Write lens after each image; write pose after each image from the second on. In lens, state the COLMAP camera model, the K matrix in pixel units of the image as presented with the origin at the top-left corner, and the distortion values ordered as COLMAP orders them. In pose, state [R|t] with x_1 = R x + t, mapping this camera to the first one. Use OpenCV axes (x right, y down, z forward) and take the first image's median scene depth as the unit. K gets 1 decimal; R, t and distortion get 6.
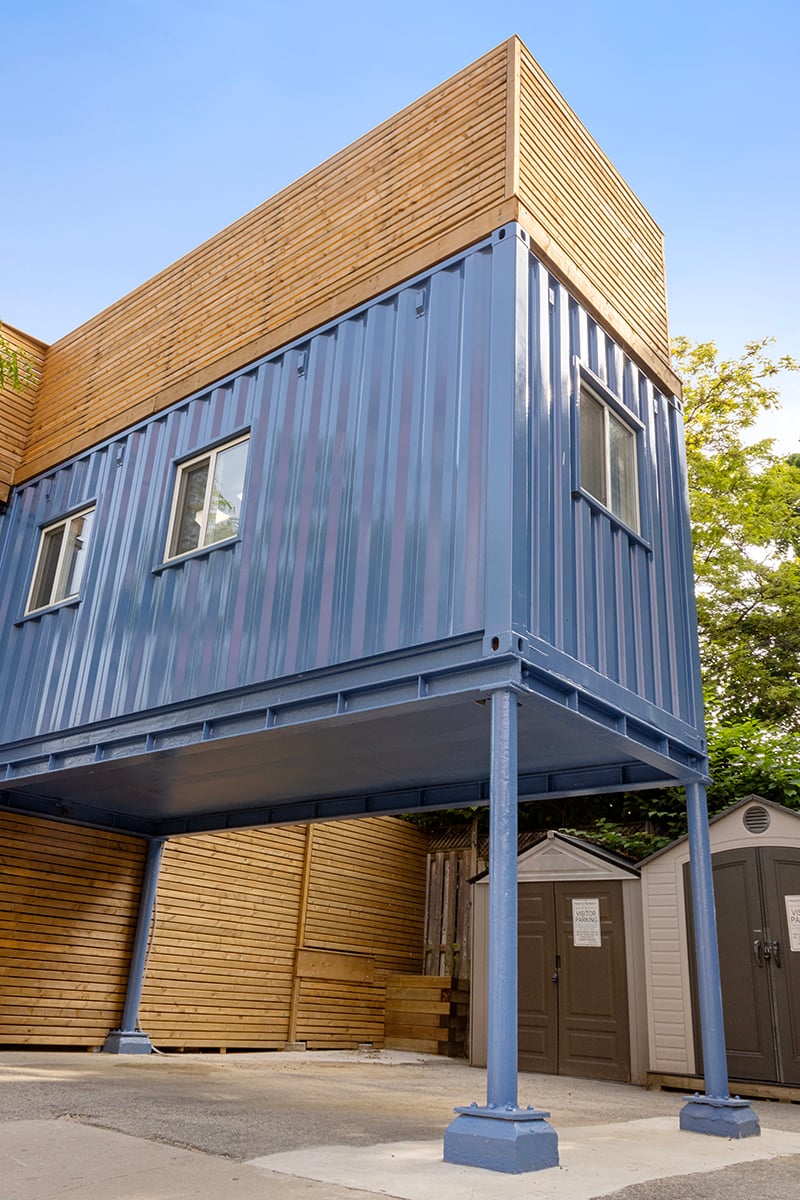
lens RADIAL K [[959.5, 0, 400.0], [0, 959.5, 600.0], [0, 0, 1]] dist [0.032887, -0.009851]
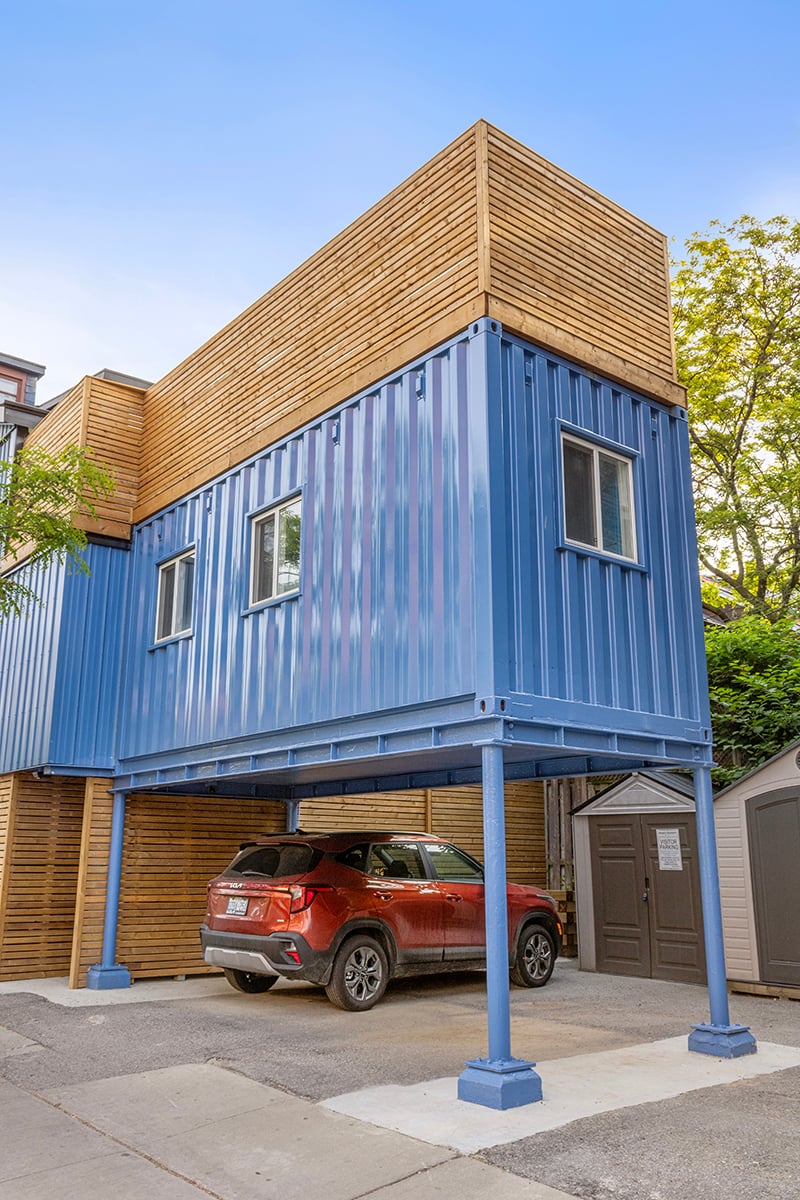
lens RADIAL K [[975.2, 0, 400.0], [0, 975.2, 600.0], [0, 0, 1]] dist [0.007536, 0.006598]
pose [[0.979479, -0.098405, -0.175890, 0.143946], [0.120990, 0.985047, 0.122656, -0.161909], [0.161190, -0.141420, 0.976739, -0.151177]]
